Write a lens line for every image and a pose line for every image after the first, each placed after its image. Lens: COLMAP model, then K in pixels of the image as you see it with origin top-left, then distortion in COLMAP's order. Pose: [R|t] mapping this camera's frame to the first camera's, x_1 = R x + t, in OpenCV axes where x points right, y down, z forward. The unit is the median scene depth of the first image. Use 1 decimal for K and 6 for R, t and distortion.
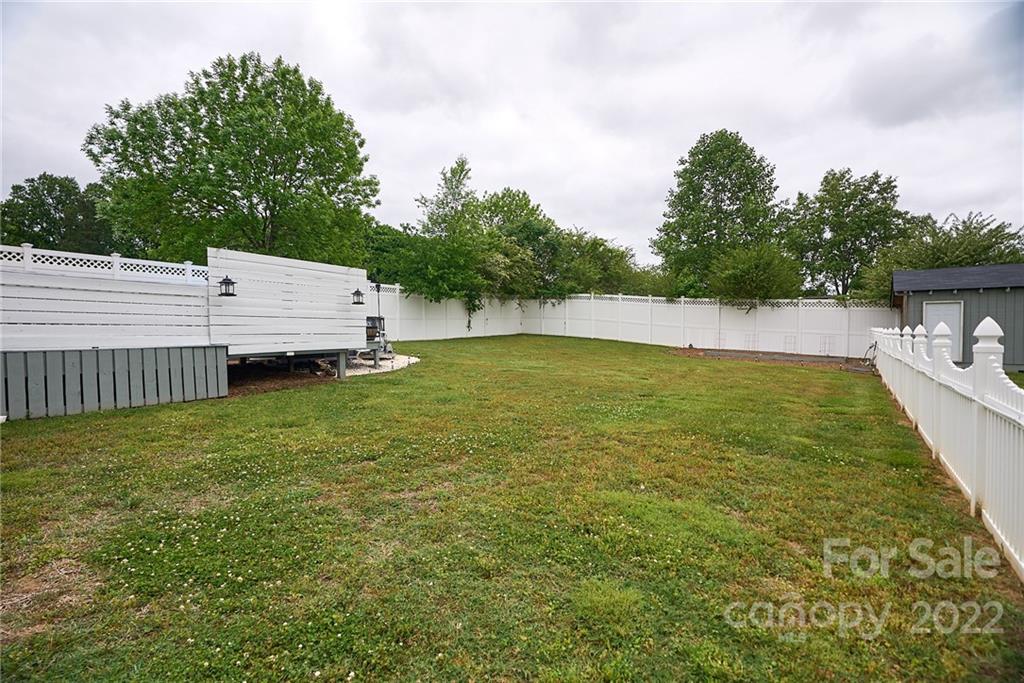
lens RADIAL K [[463.0, 0, 512.0], [0, 463.0, 341.5], [0, 0, 1]] dist [0.000856, 0.000022]
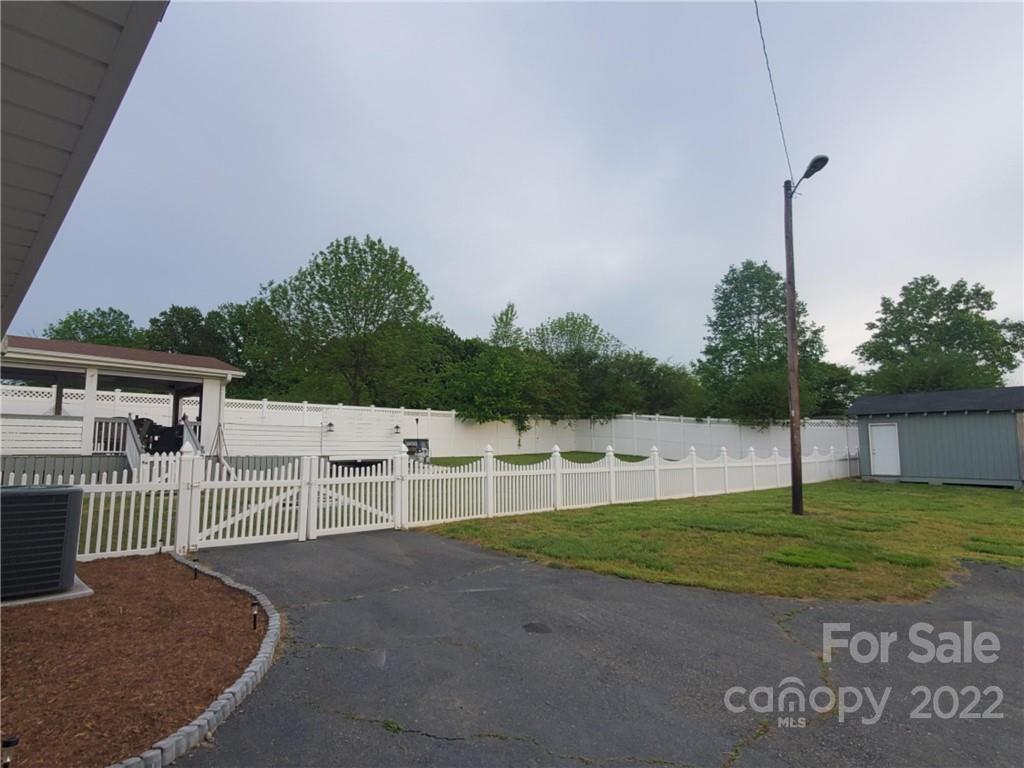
lens RADIAL K [[508.8, 0, 512.0], [0, 508.8, 384.0], [0, 0, 1]] dist [0.028356, 0.000251]
pose [[0.981611, -0.023827, -0.189401, 0.134688], [-0.004649, 0.988901, -0.148501, 0.005646], [0.190838, 0.146651, 0.970605, -0.236944]]
